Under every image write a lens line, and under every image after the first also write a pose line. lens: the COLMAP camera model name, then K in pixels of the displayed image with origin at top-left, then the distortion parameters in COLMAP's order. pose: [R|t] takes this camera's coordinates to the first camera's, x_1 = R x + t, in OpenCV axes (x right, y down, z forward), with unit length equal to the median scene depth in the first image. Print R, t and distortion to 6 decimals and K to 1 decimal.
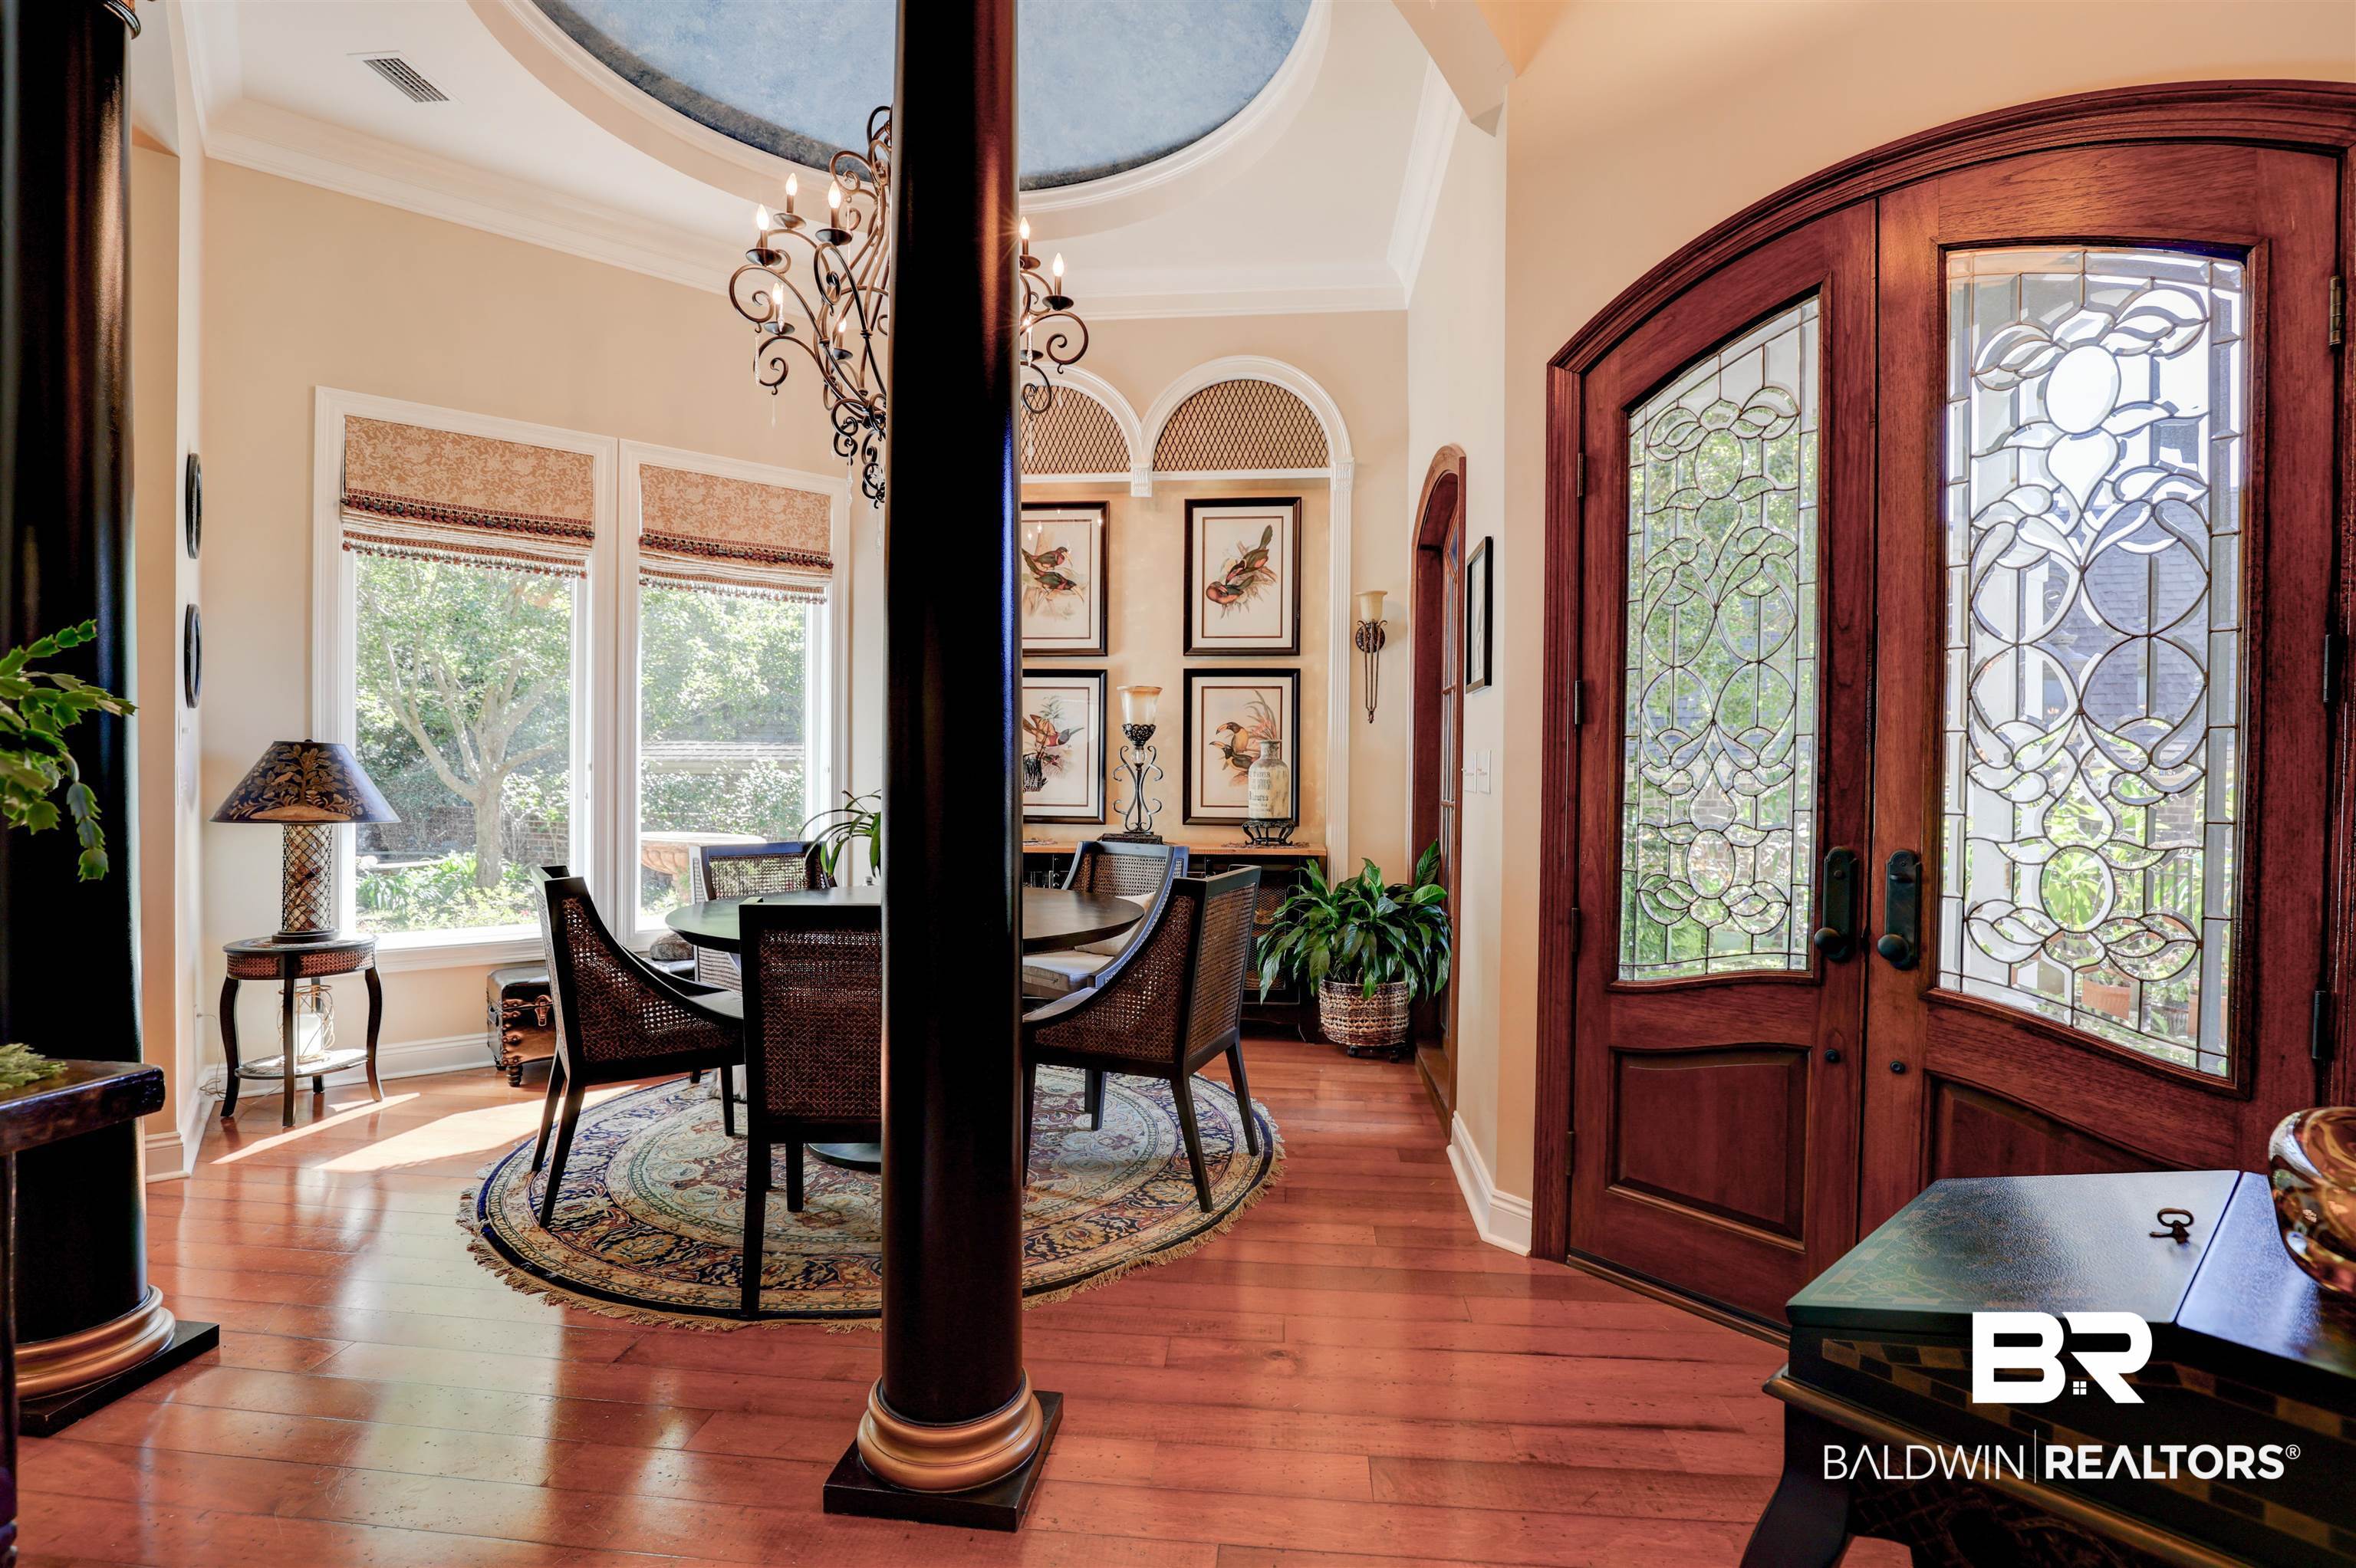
lens RADIAL K [[1082.1, 0, 1172.5], [0, 1082.1, 786.7], [0, 0, 1]] dist [-0.040388, 0.009764]
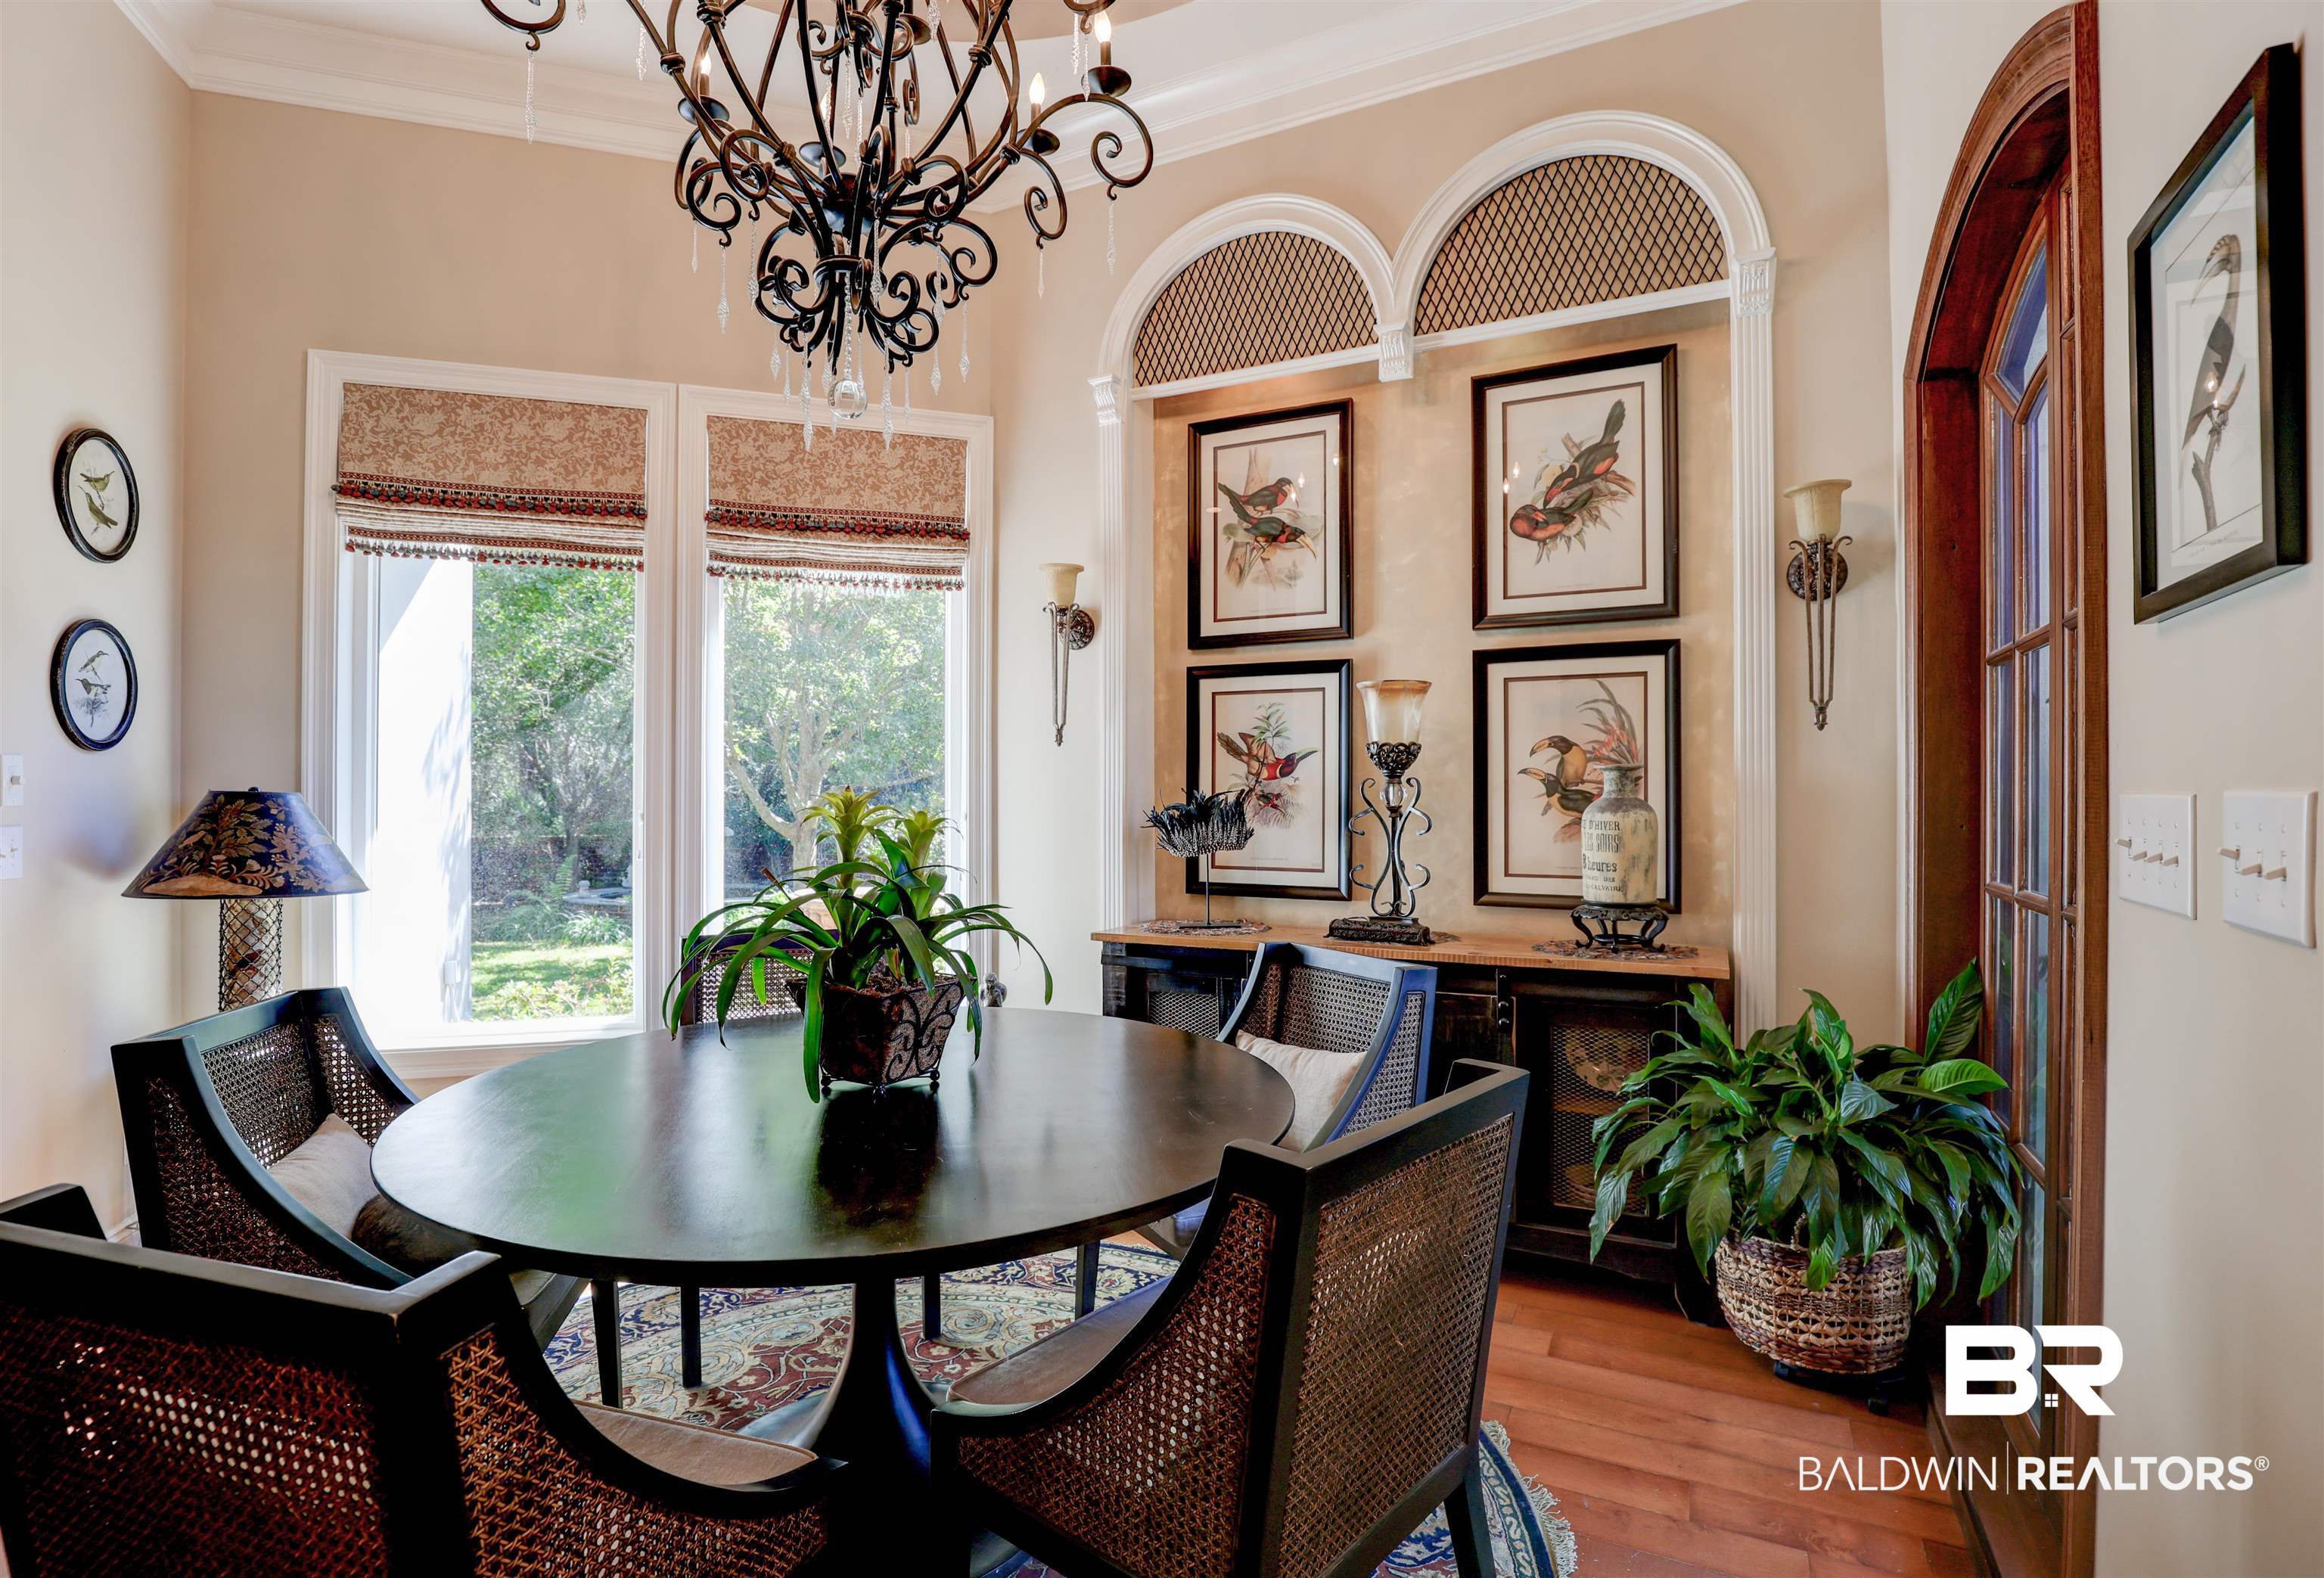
lens RADIAL K [[1112.1, 0, 1142.4], [0, 1112.1, 794.9], [0, 0, 1]] dist [-0.032201, -0.000292]
pose [[0.932266, -0.009195, -0.361658, 0.066721], [0.002680, 0.999825, -0.018512, -0.017233], [0.361765, 0.016289, 0.932127, 0.371986]]
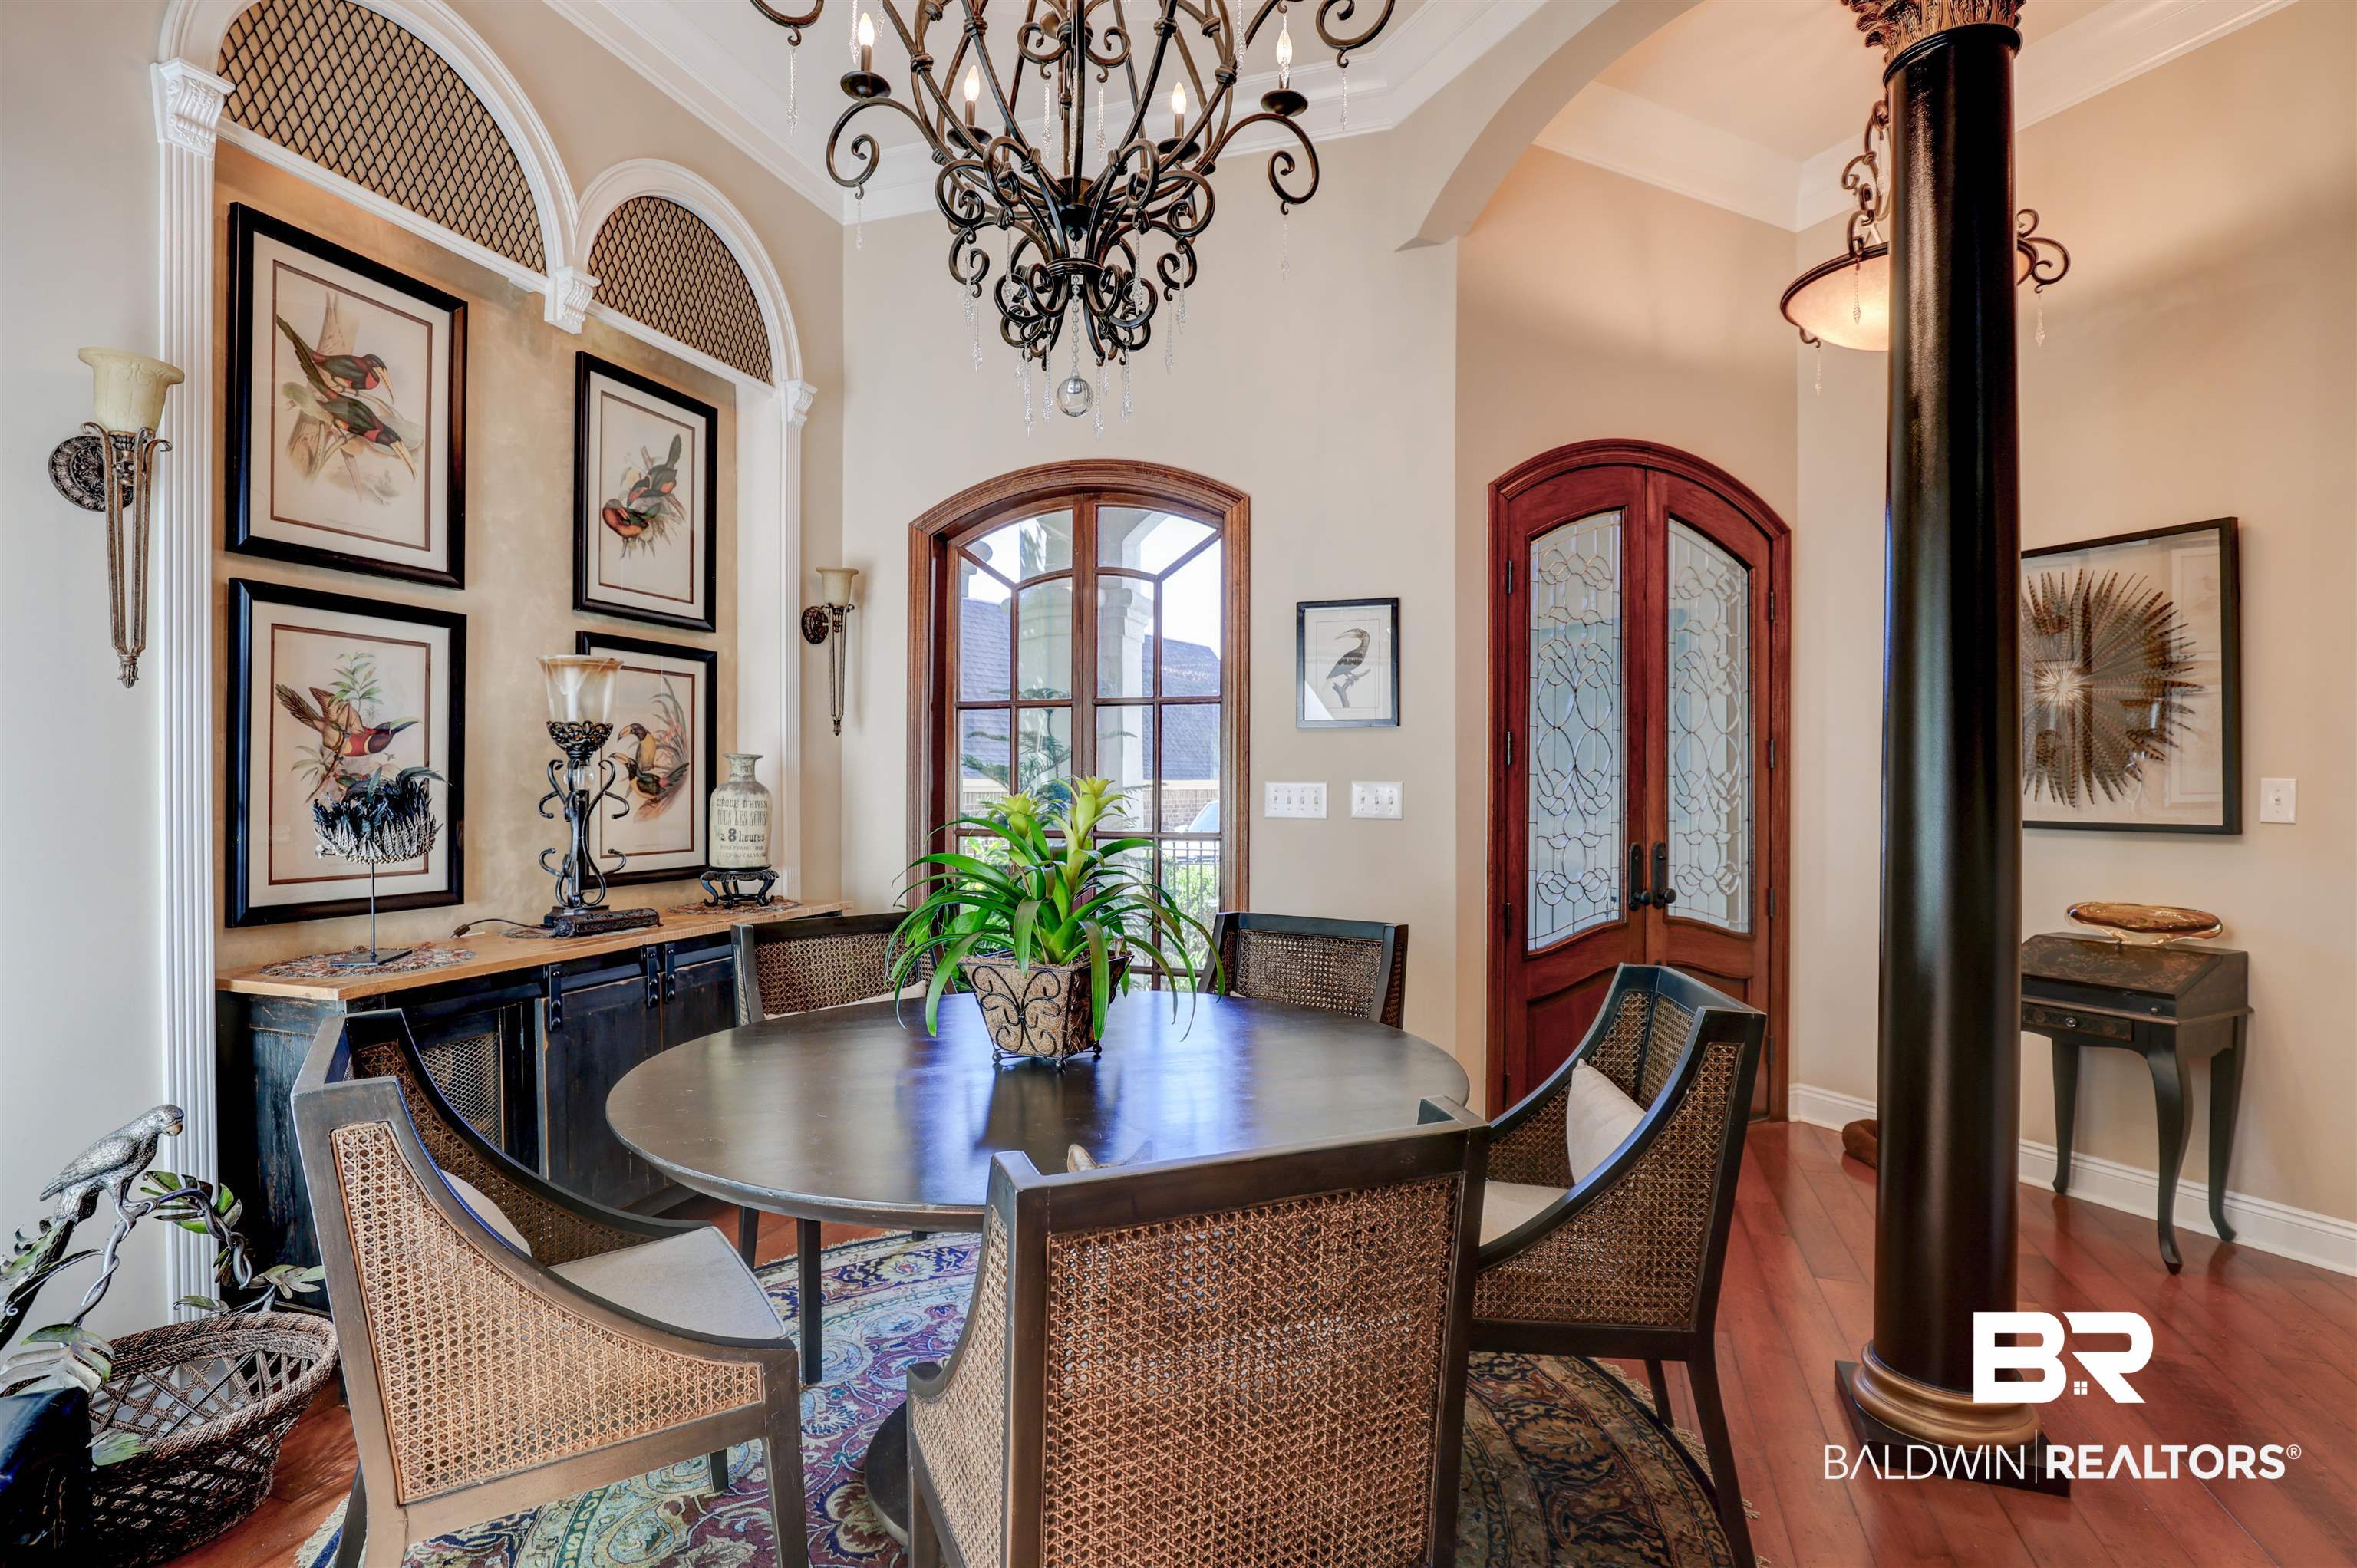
lens RADIAL K [[1183.6, 0, 1178.5], [0, 1183.6, 784.0], [0, 0, 1]] dist [-0.033839, 0.010775]
pose [[0.213502, -0.008427, 0.976906, -0.602042], [0.012349, 0.999906, 0.005926, -0.025422], [-0.976865, 0.010799, 0.213586, 0.575692]]
